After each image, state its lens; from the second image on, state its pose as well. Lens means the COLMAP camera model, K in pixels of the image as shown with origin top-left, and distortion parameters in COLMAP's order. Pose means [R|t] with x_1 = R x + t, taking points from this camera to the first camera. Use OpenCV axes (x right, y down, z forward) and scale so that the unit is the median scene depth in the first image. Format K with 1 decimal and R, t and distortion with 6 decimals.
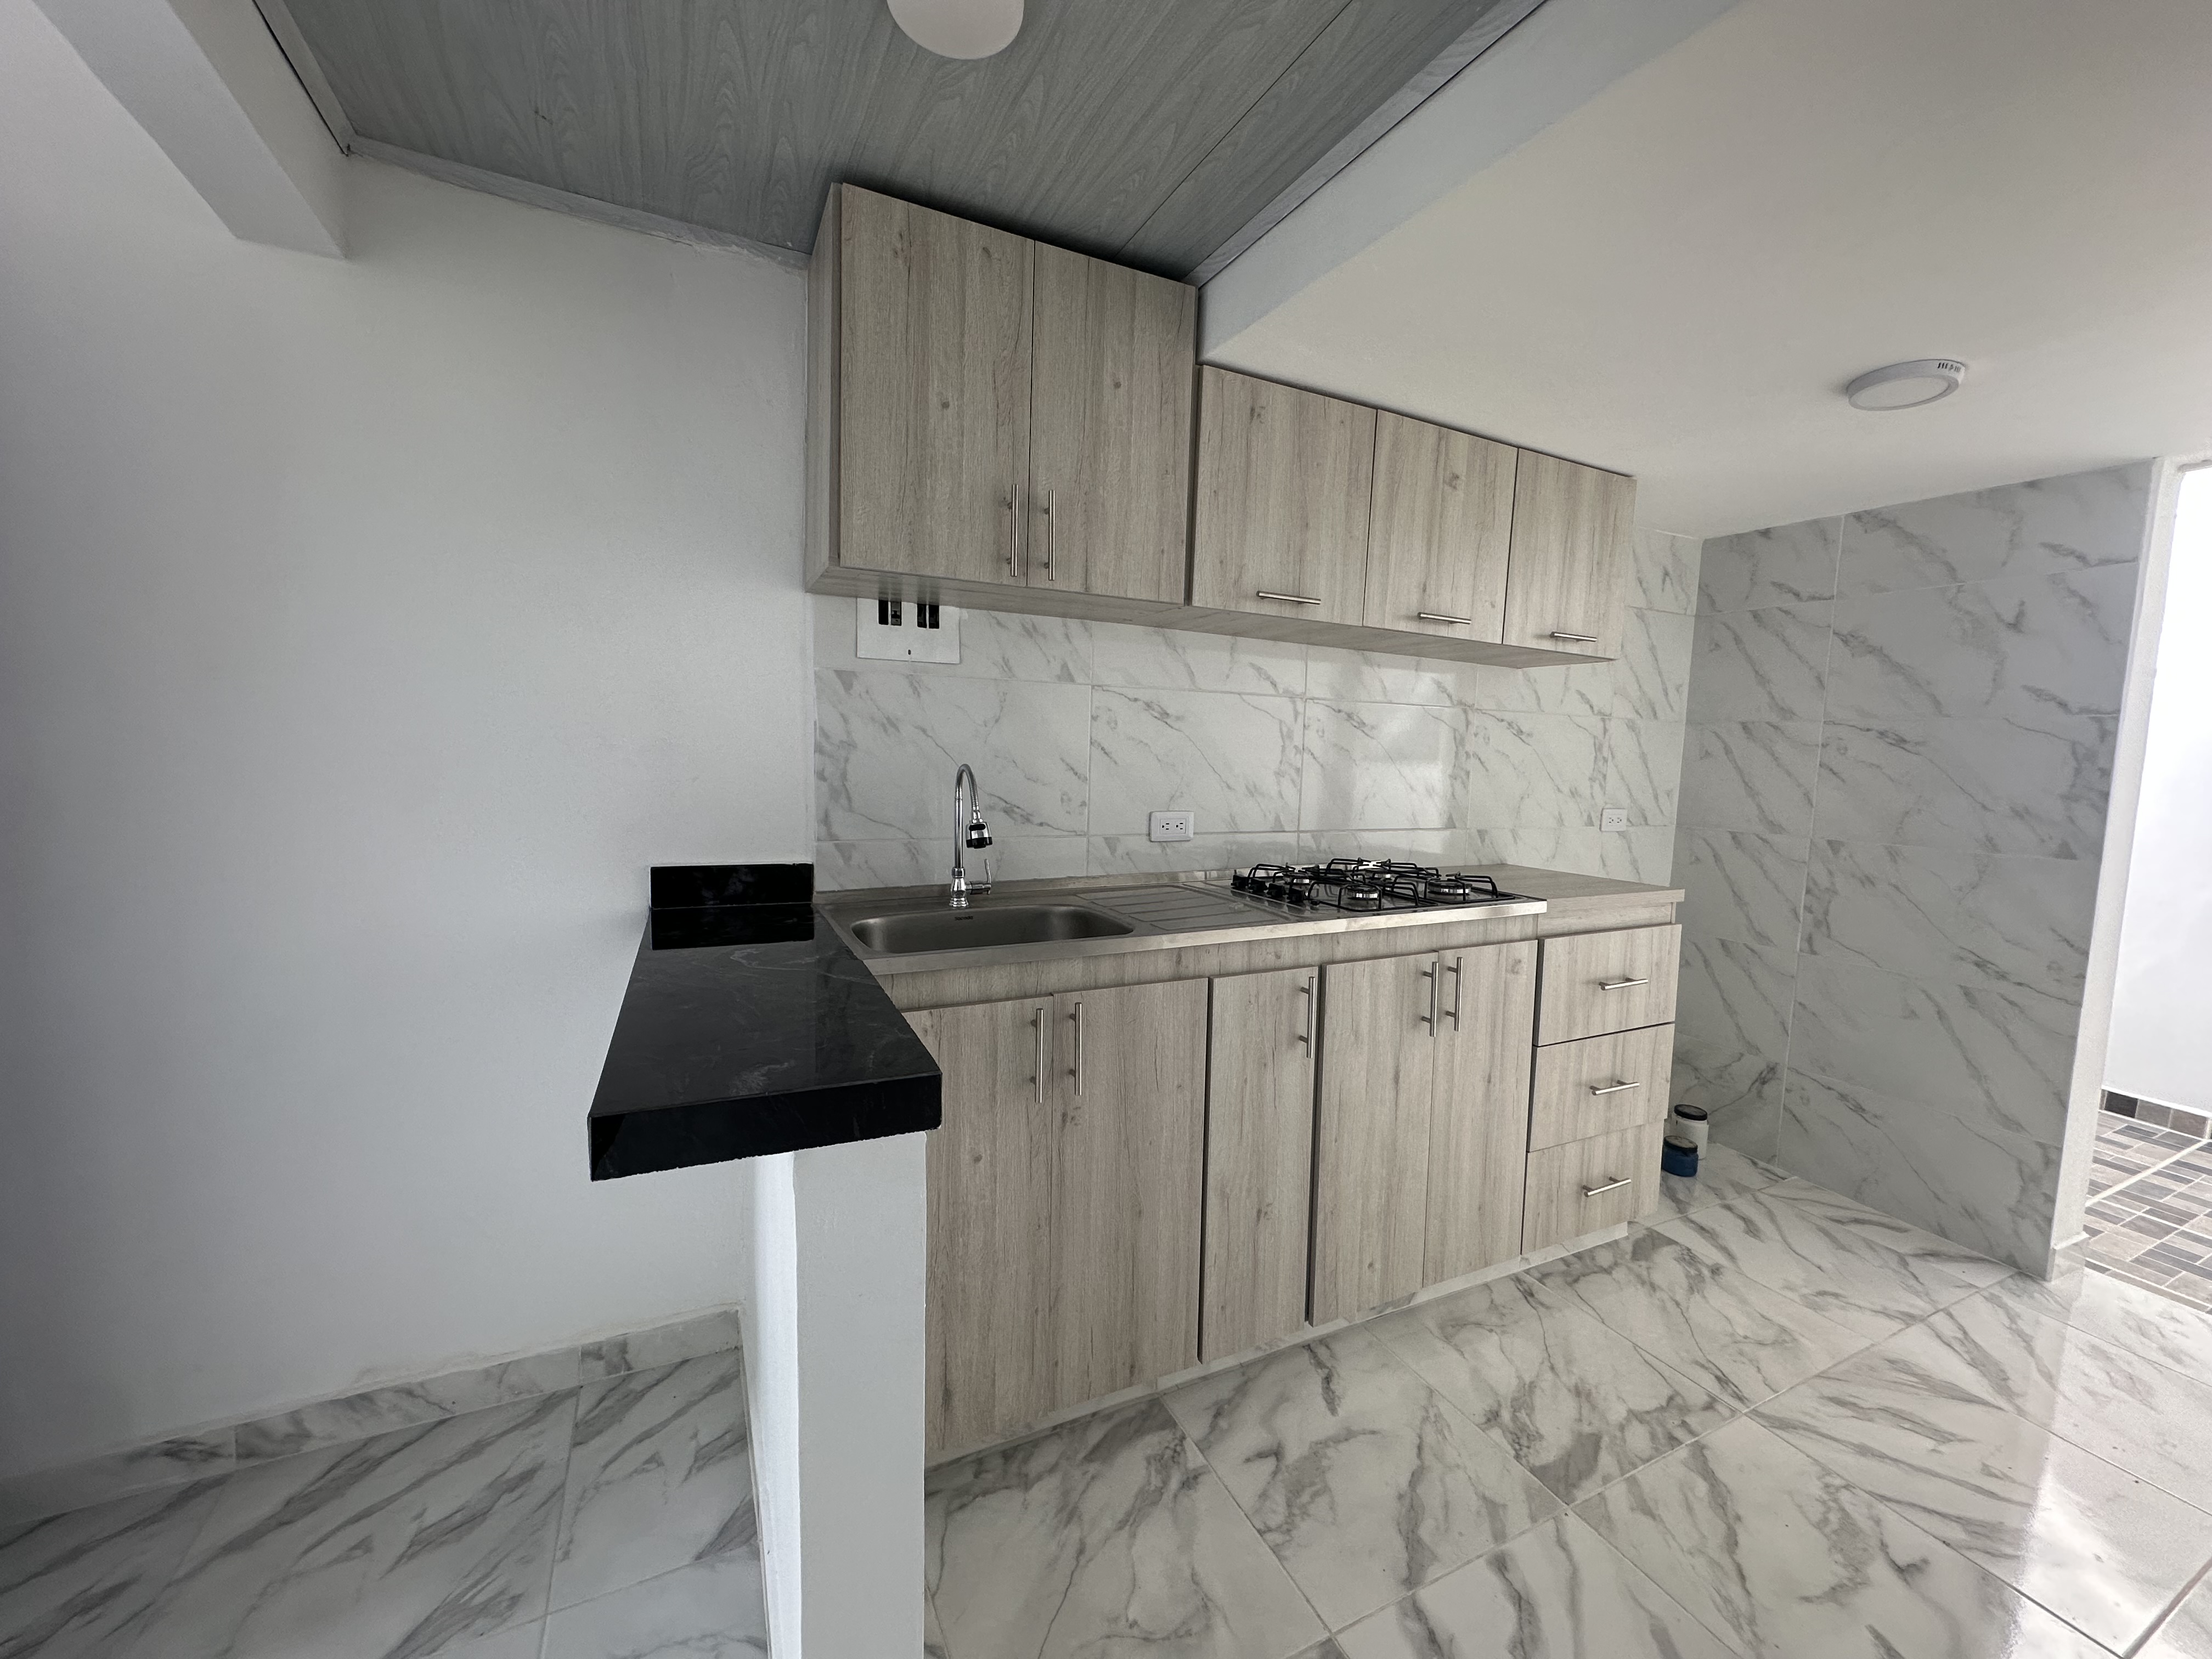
lens RADIAL K [[883.9, 0, 1105.3], [0, 883.9, 827.6], [0, 0, 1]] dist [-0.005178, 0.001640]
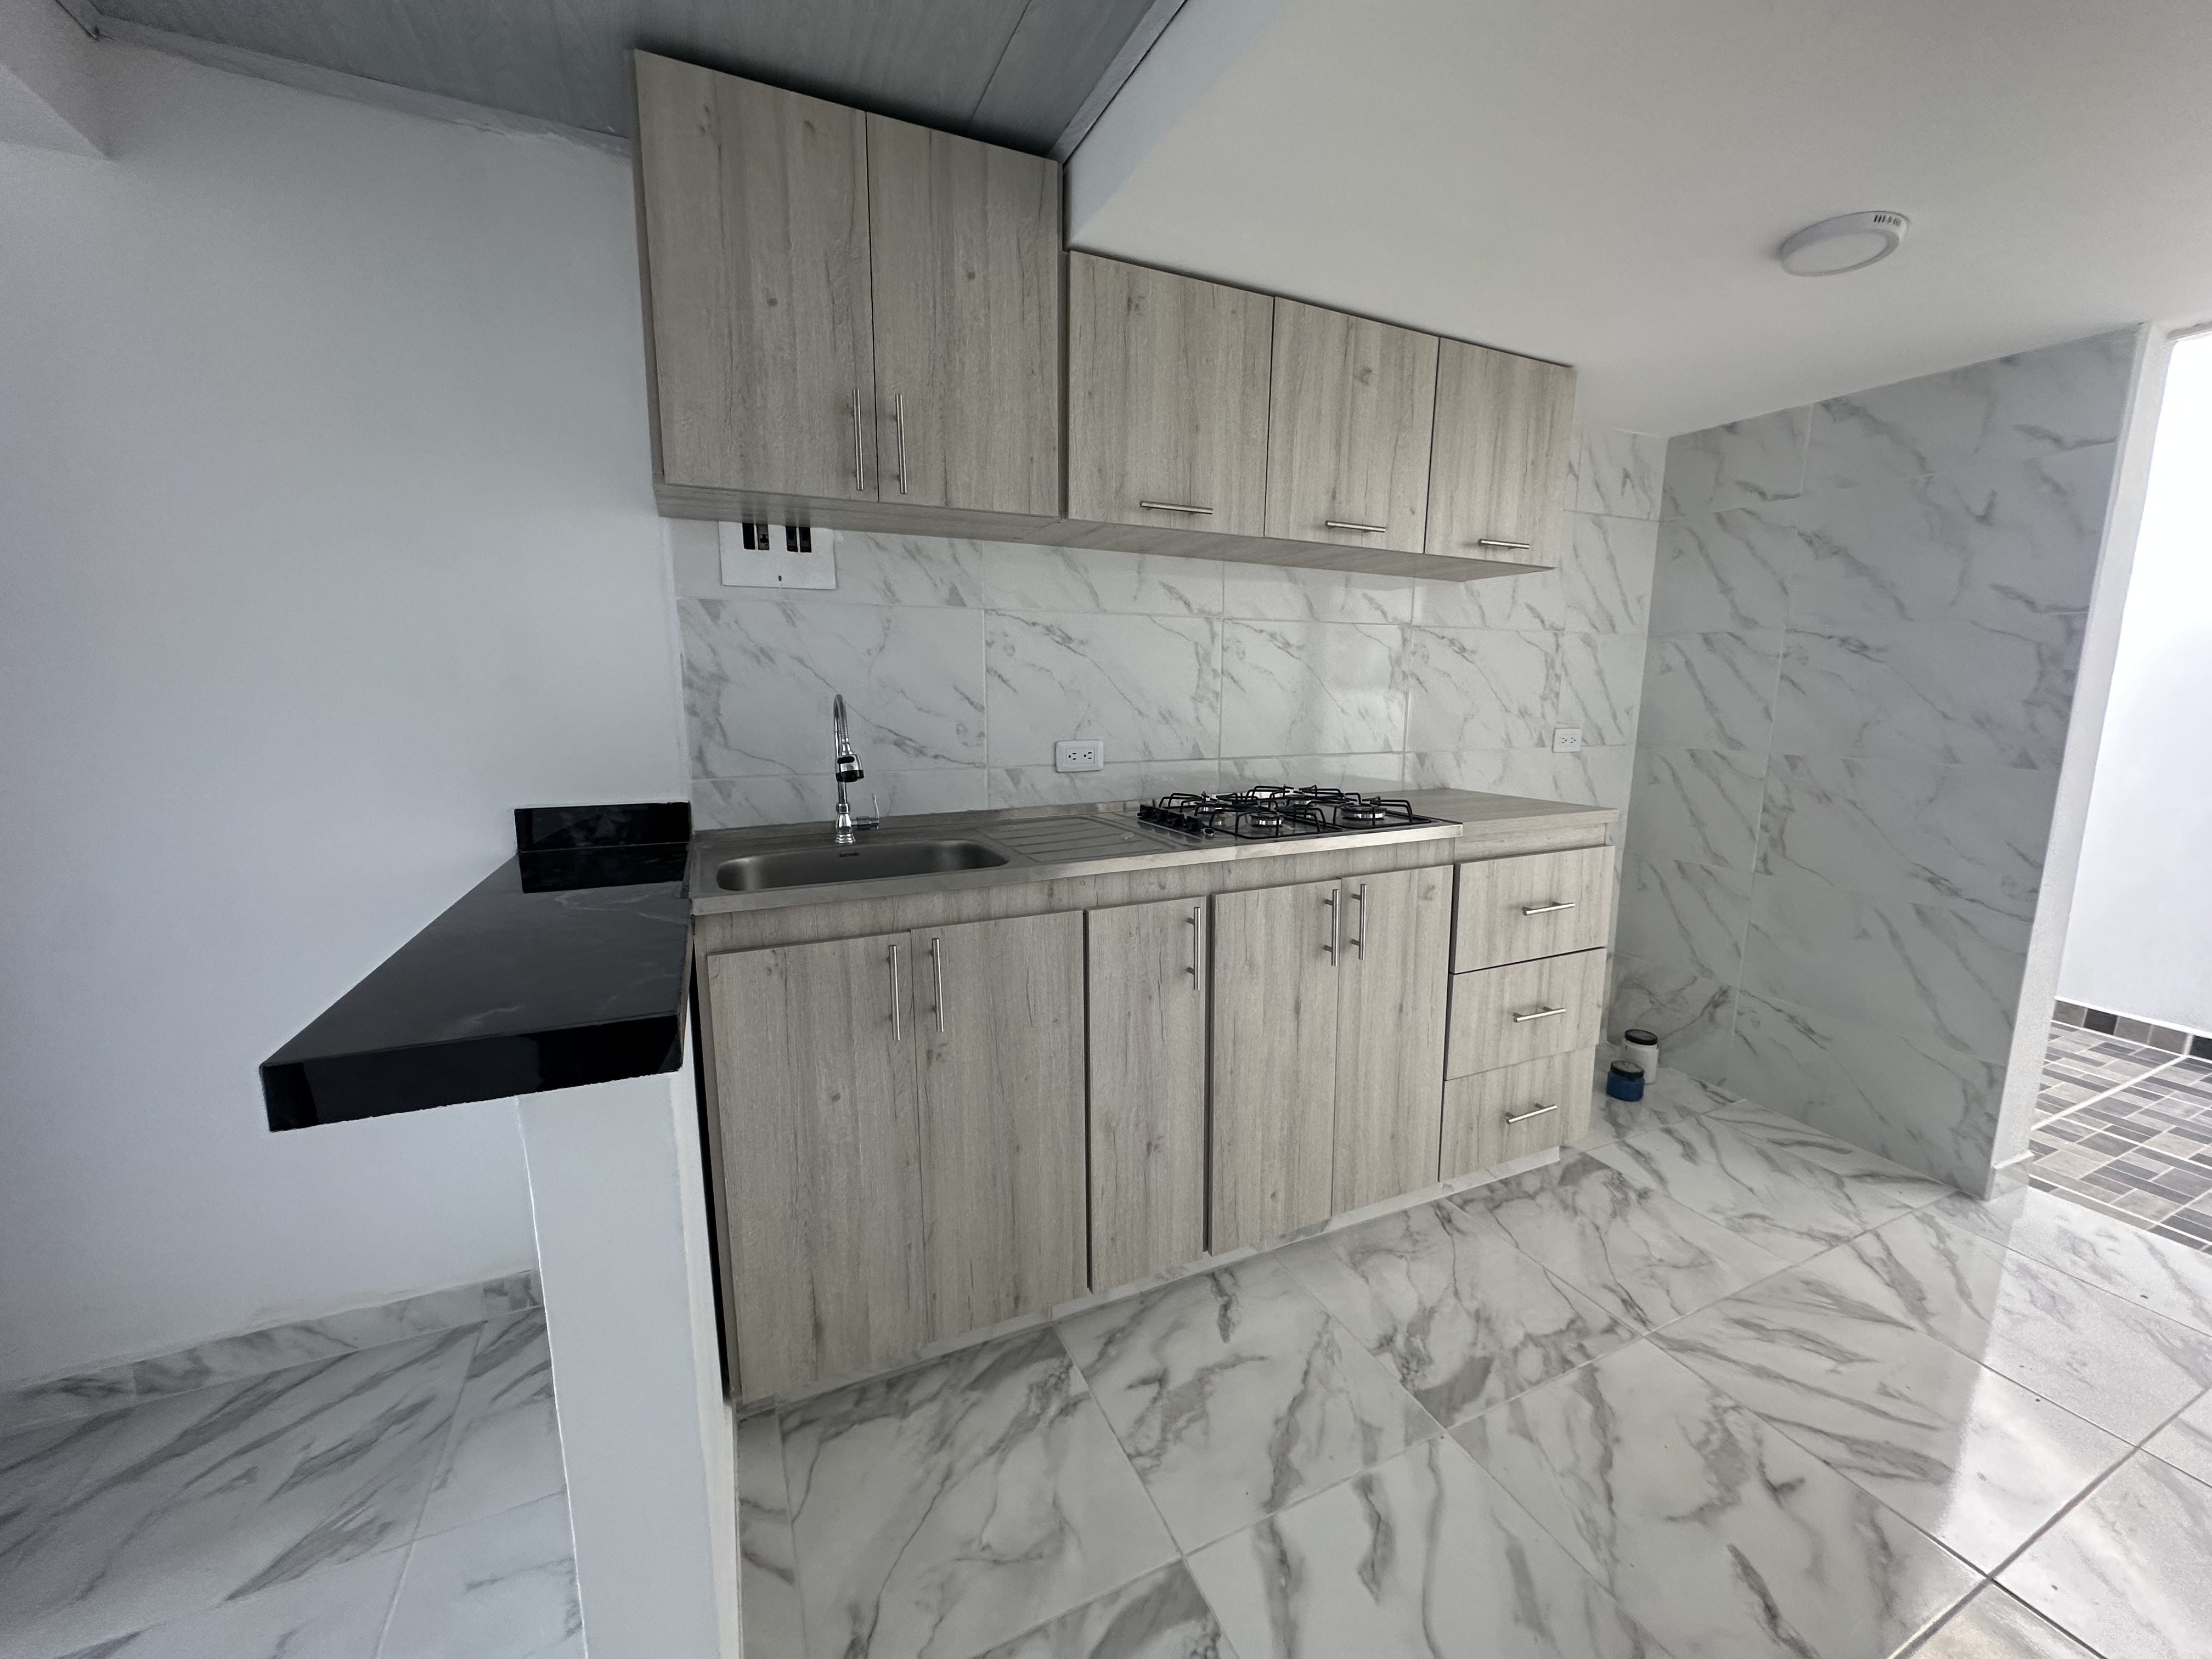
lens RADIAL K [[883.9, 0, 1105.8], [0, 883.9, 827.3], [0, 0, 1]] dist [-0.005178, 0.001640]
pose [[0.999526, -0.021956, -0.021581, 0.131349], [0.023416, 0.997278, 0.069910, 0.010135], [0.019987, -0.070382, 0.997320, 0.034944]]
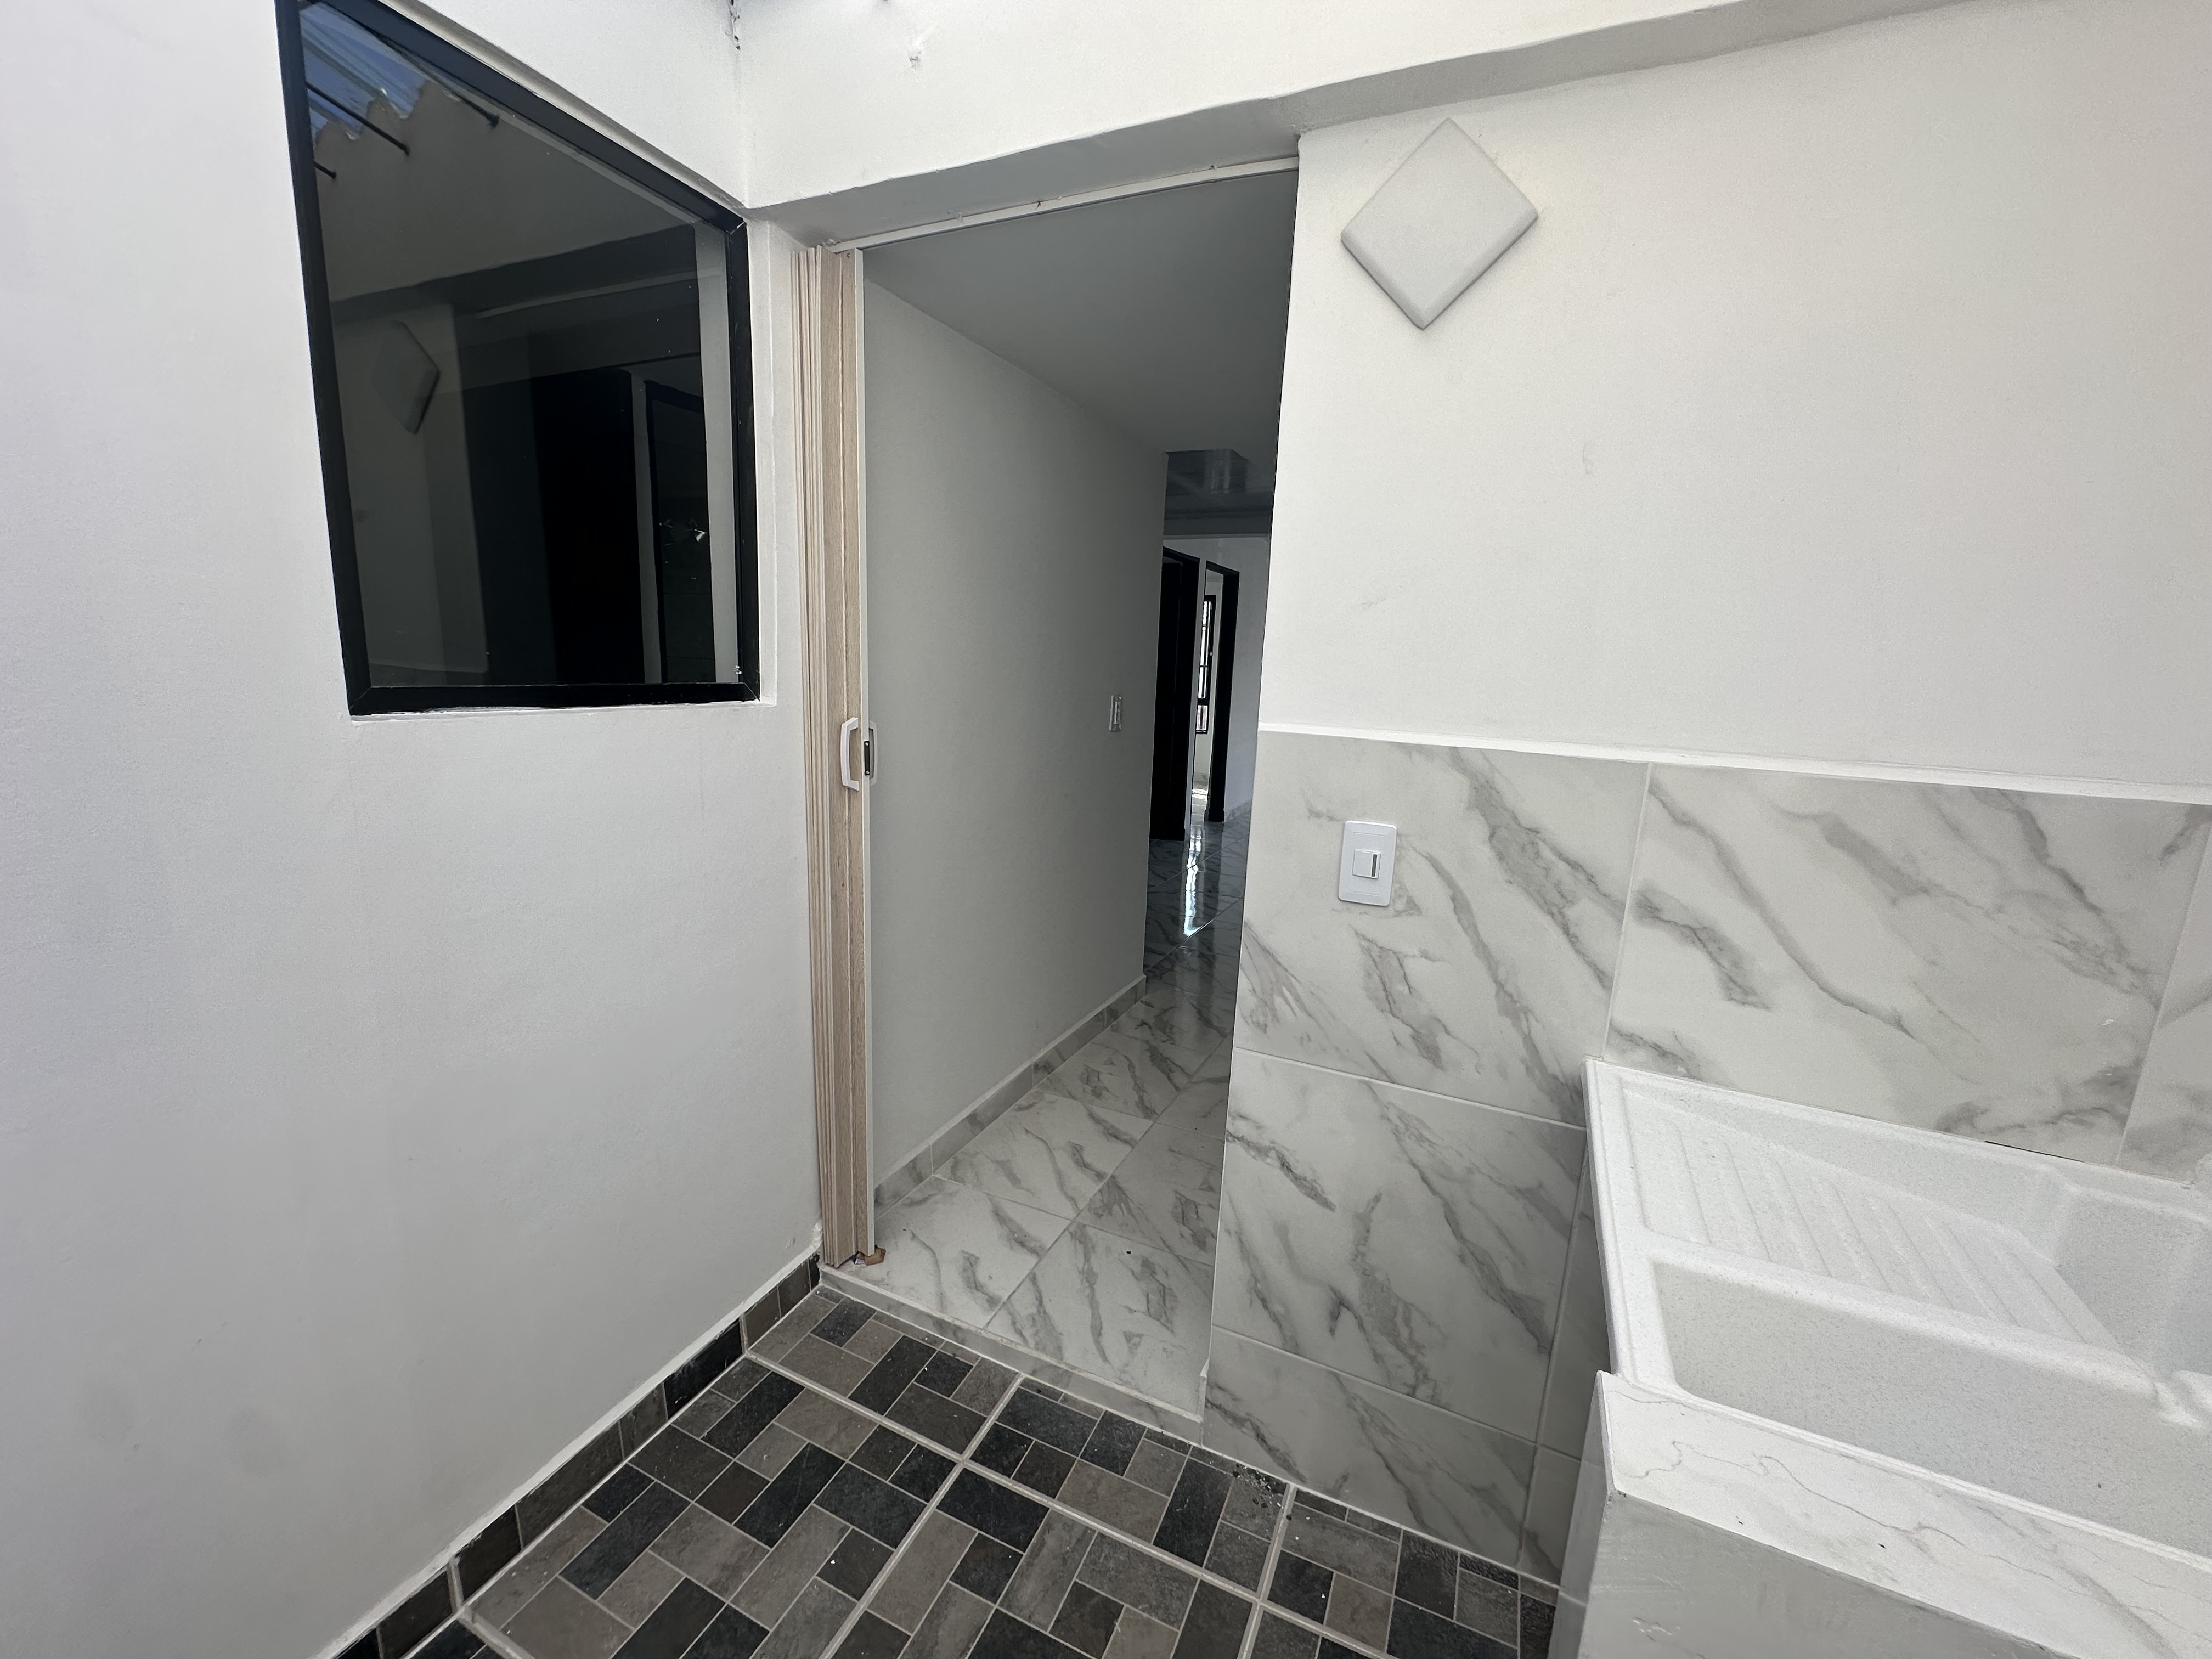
lens RADIAL K [[883.9, 0, 1106.5], [0, 883.9, 826.9], [0, 0, 1]] dist [-0.005178, 0.001640]
pose [[-0.777598, 0.059786, -0.625913, 1.755327], [-0.120868, 0.962690, 0.242113, -0.107899], [0.617035, 0.263919, -0.741360, 1.503317]]
